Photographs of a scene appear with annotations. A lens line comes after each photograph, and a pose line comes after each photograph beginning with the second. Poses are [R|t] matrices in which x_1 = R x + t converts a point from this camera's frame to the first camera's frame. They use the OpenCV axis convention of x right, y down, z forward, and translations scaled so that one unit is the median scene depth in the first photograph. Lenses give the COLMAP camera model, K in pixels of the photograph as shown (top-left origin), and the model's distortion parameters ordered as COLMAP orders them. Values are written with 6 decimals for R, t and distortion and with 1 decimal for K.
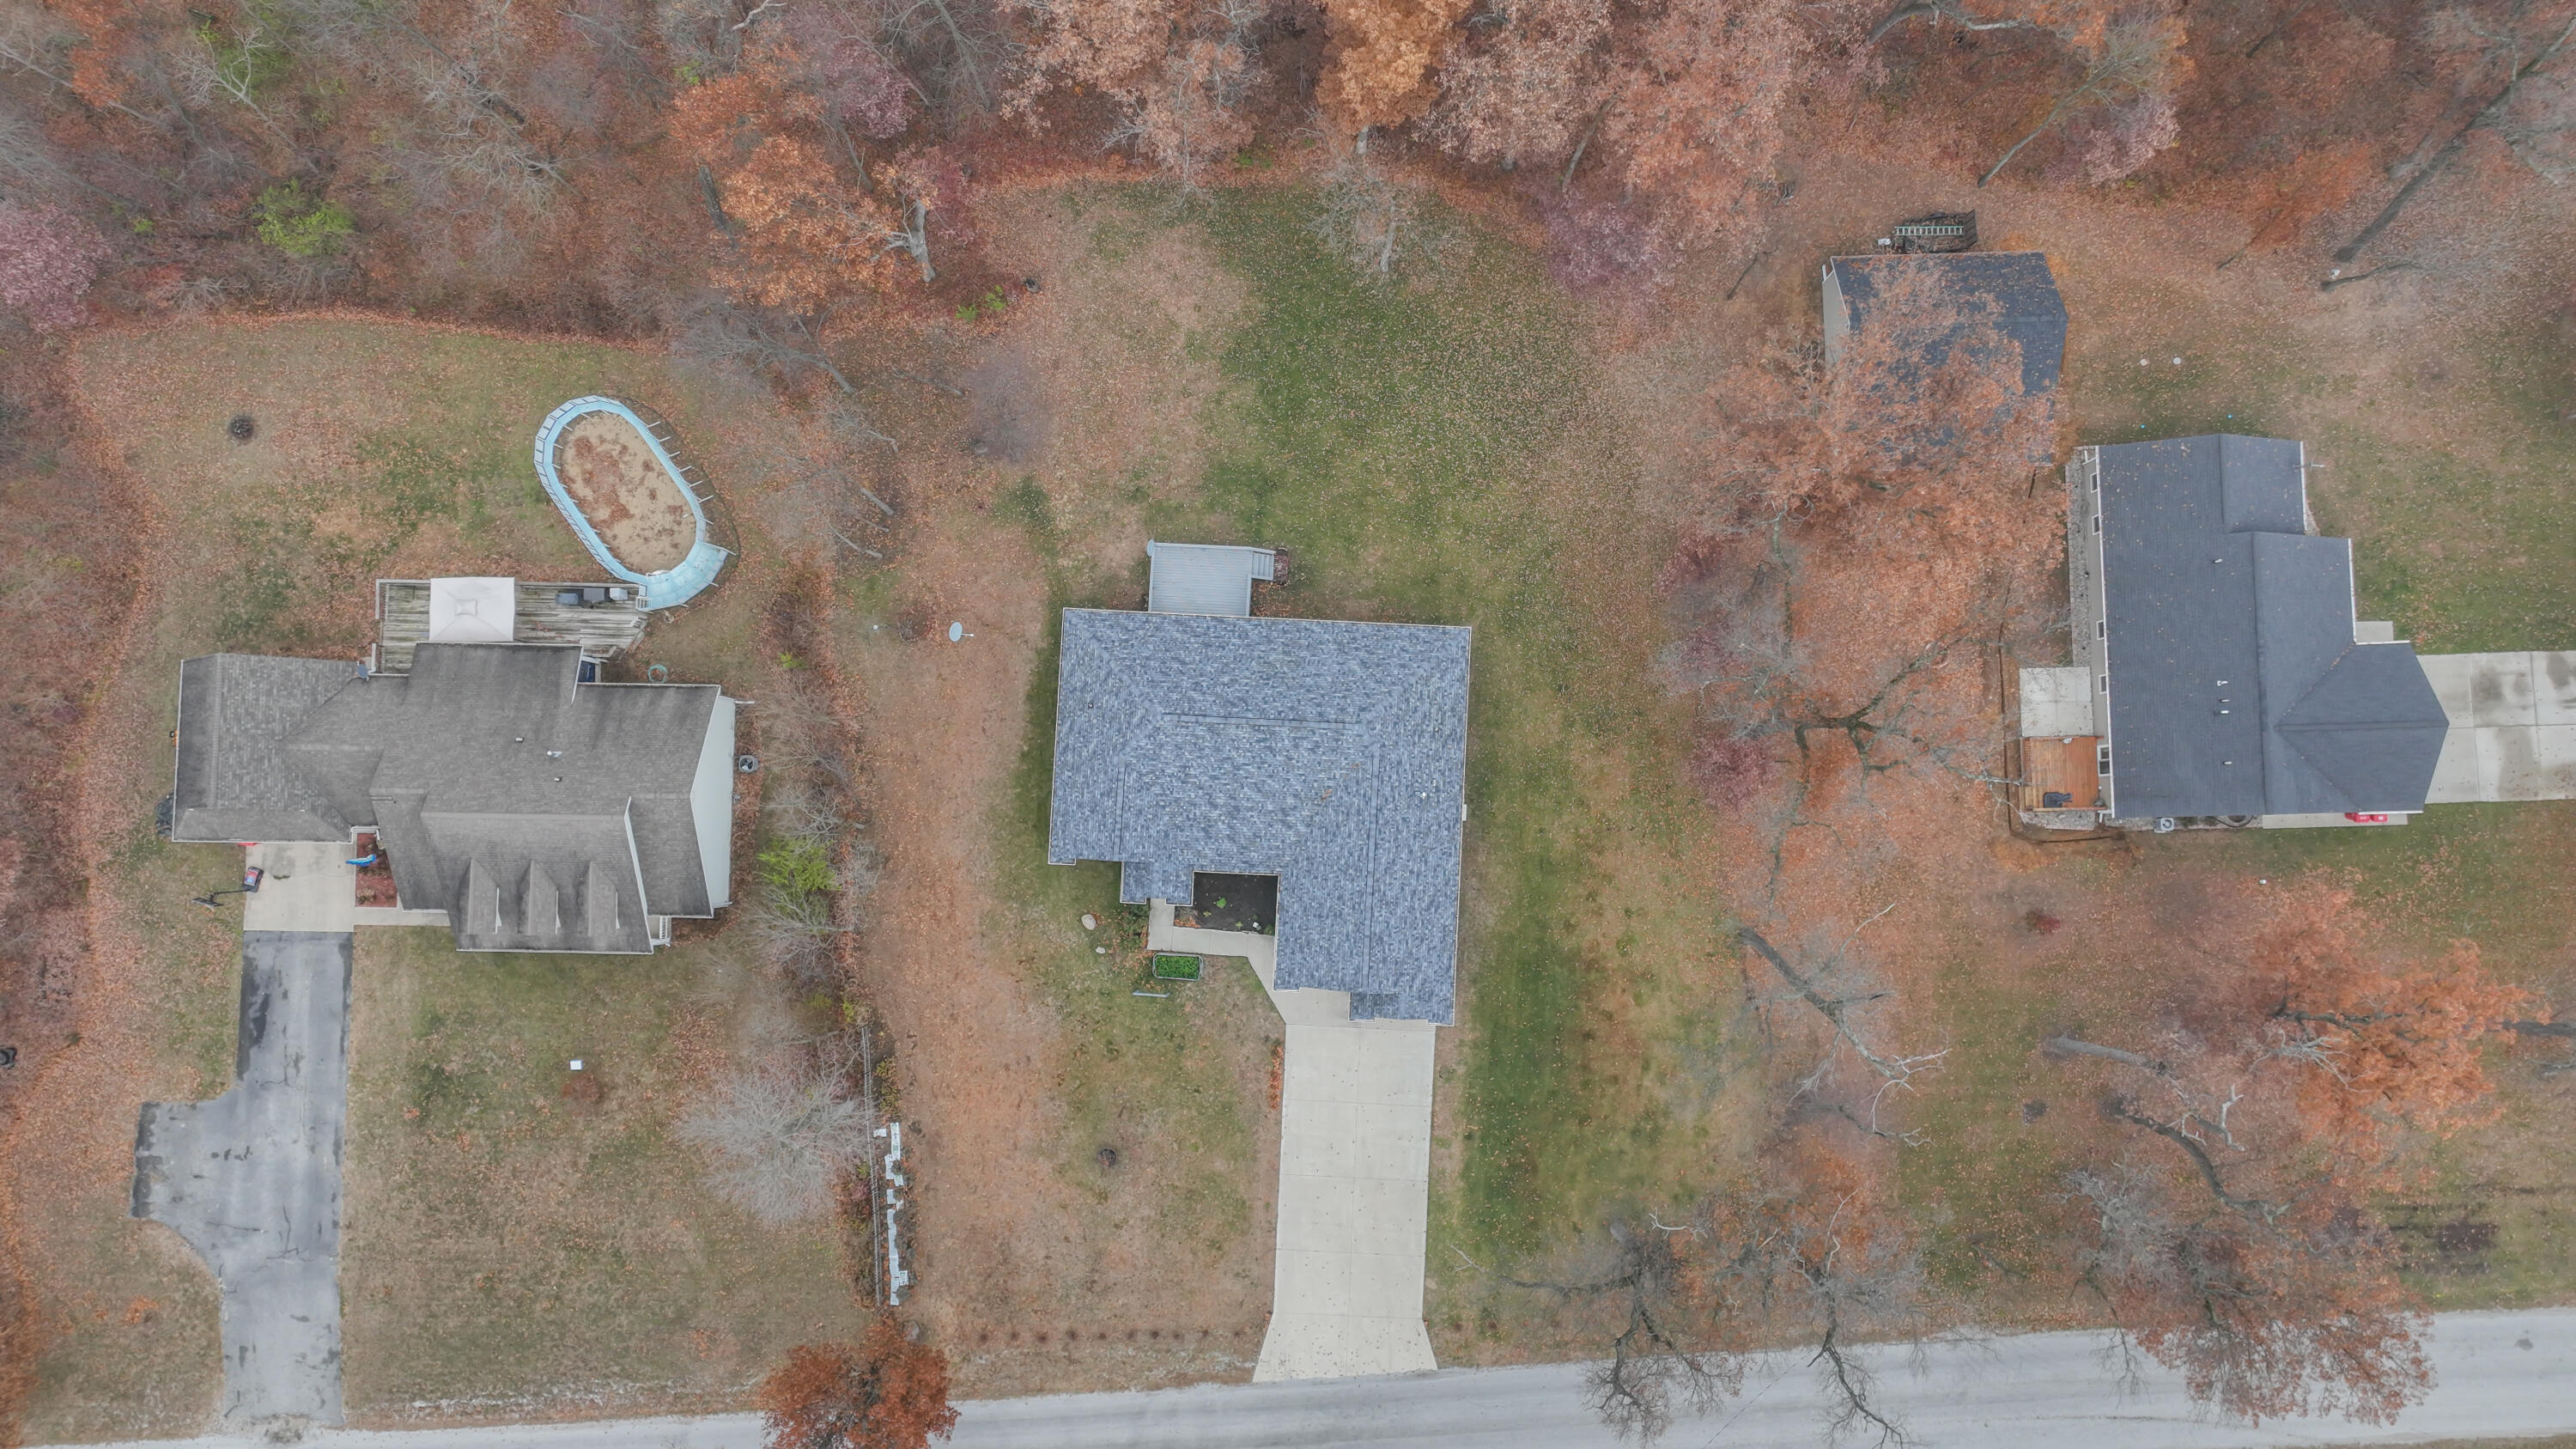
lens RADIAL K [[1858.8, 0, 1289.3], [0, 1858.8, 723.1], [0, 0, 1]] dist [0.004727, 0.010784]
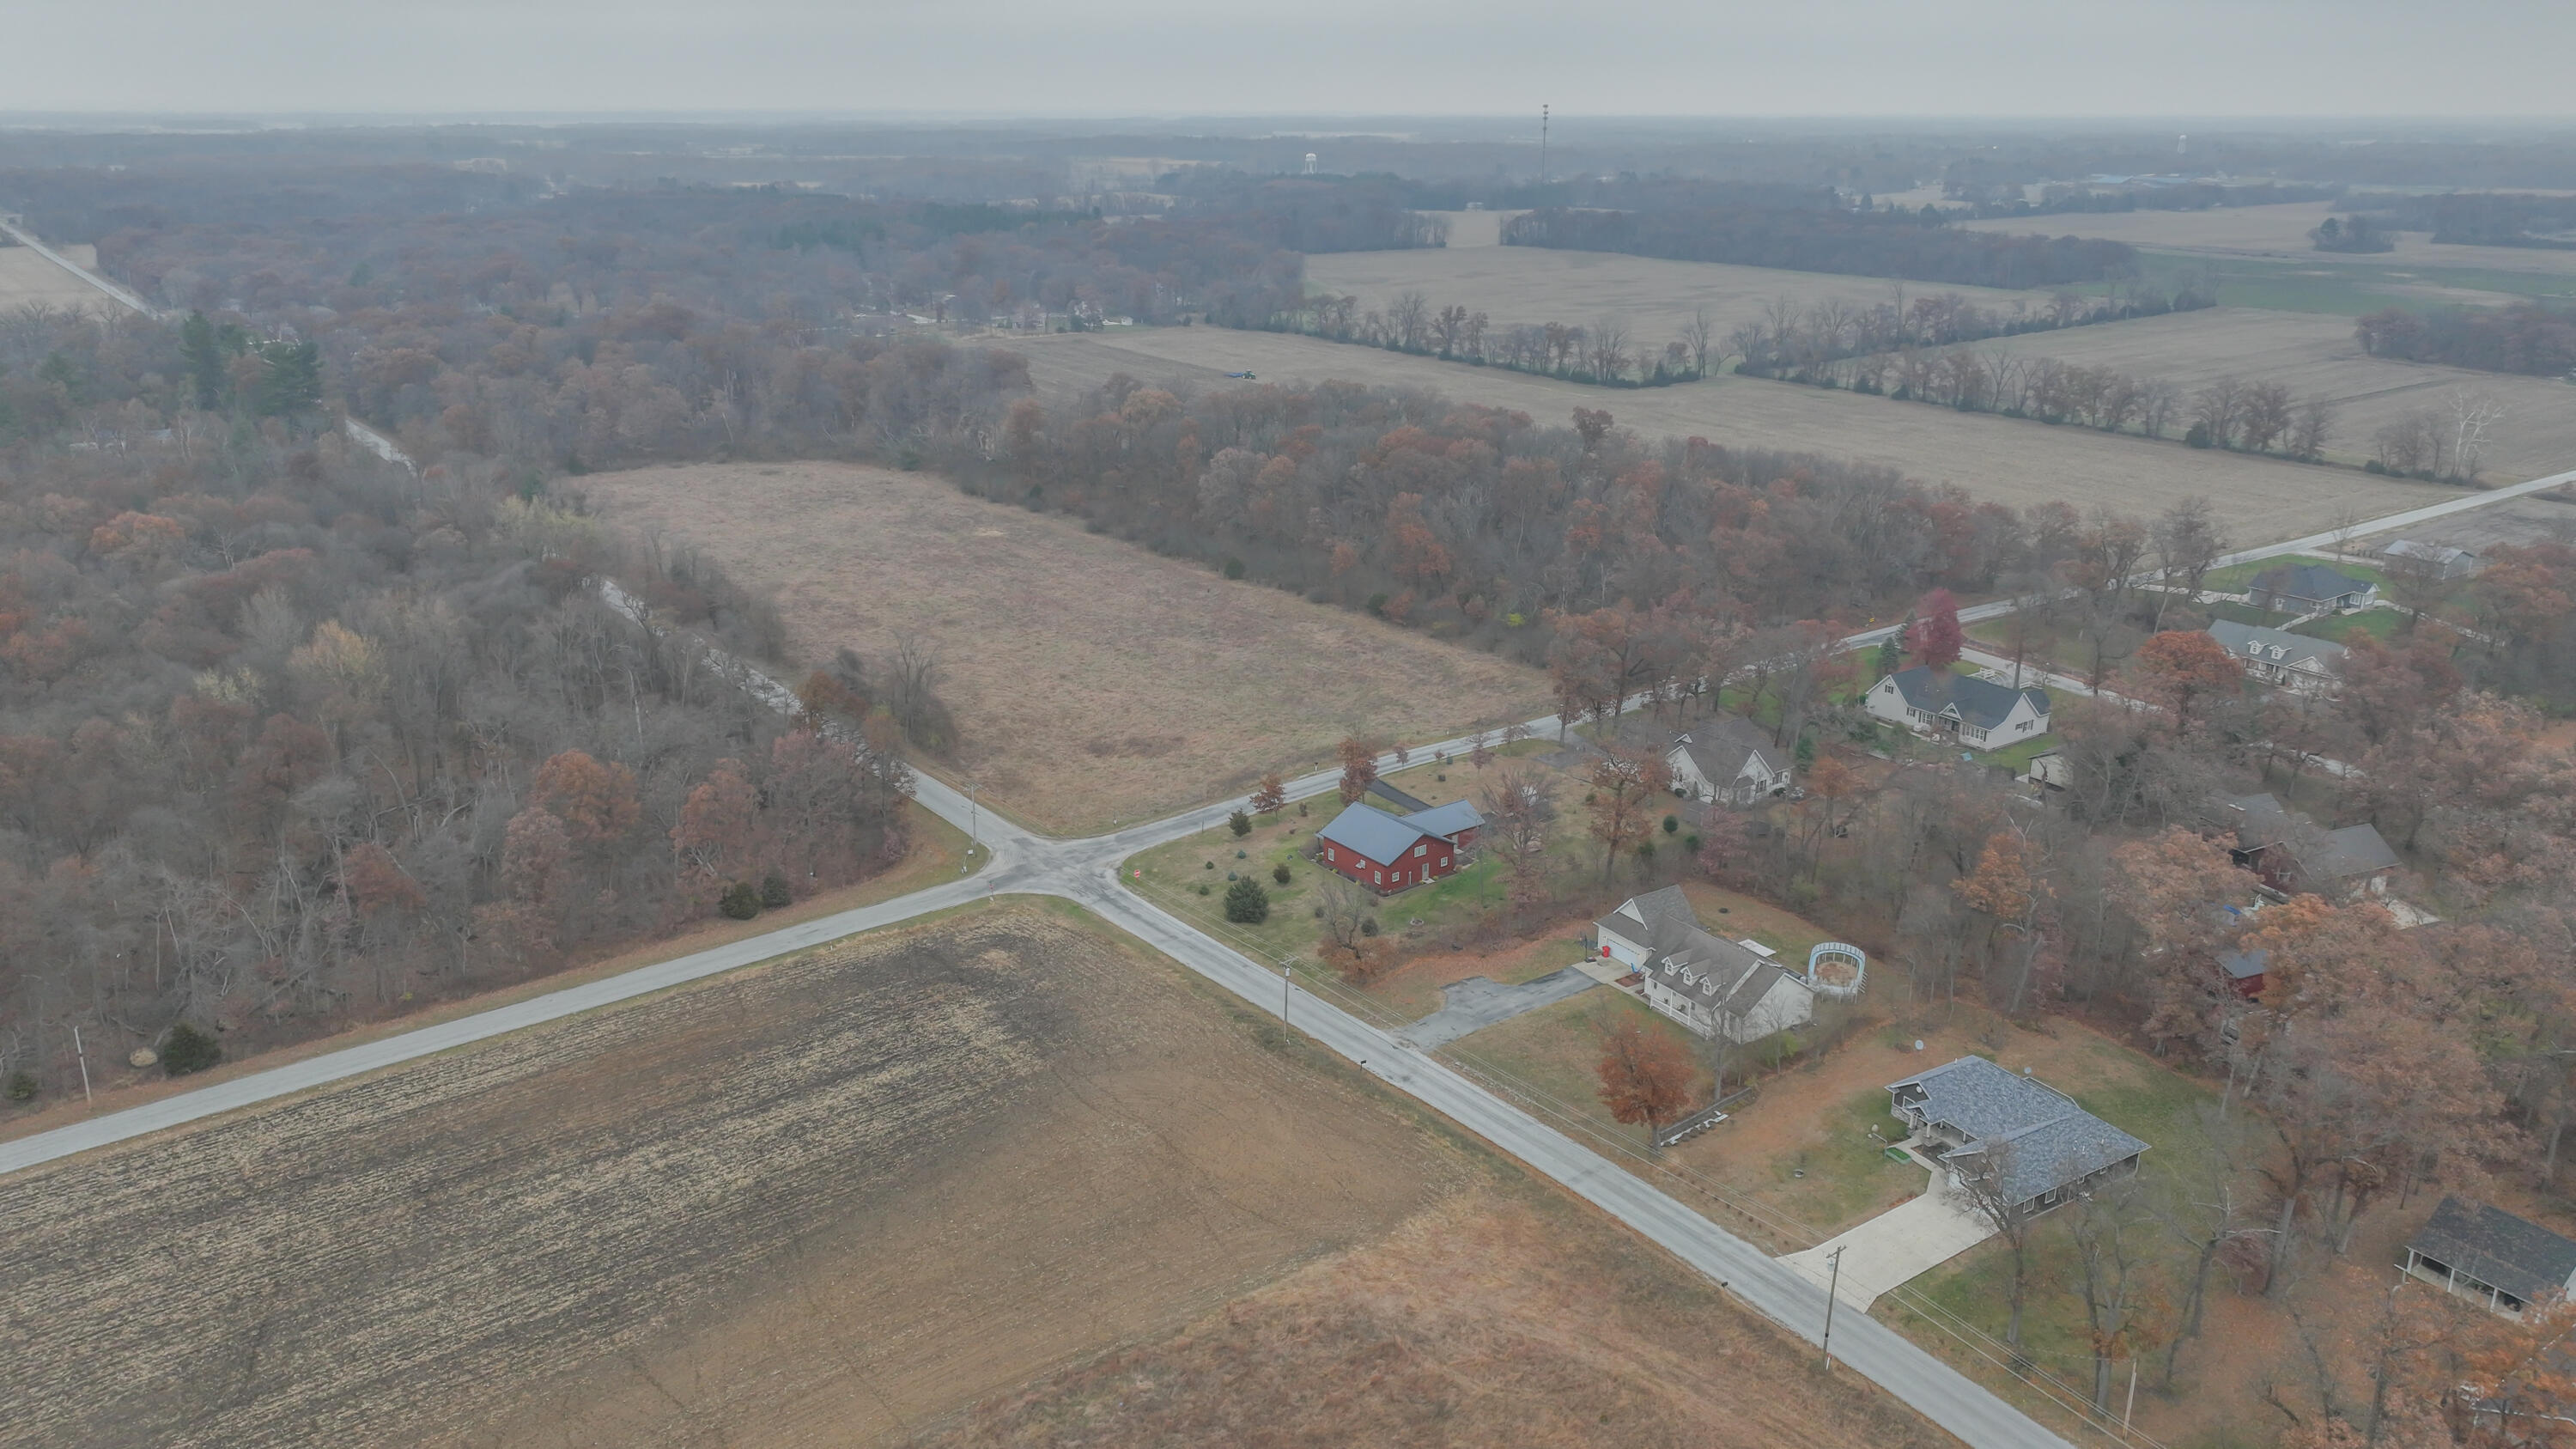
lens RADIAL K [[1858.8, 0, 1305.8], [0, 1858.8, 724.6], [0, 0, 1]] dist [0.004727, 0.010784]
pose [[0.560876, 0.275624, -0.780672, 0.939491], [-0.826386, 0.243390, -0.507787, 1.457595], [0.050050, 0.929942, 0.364284, -0.105100]]
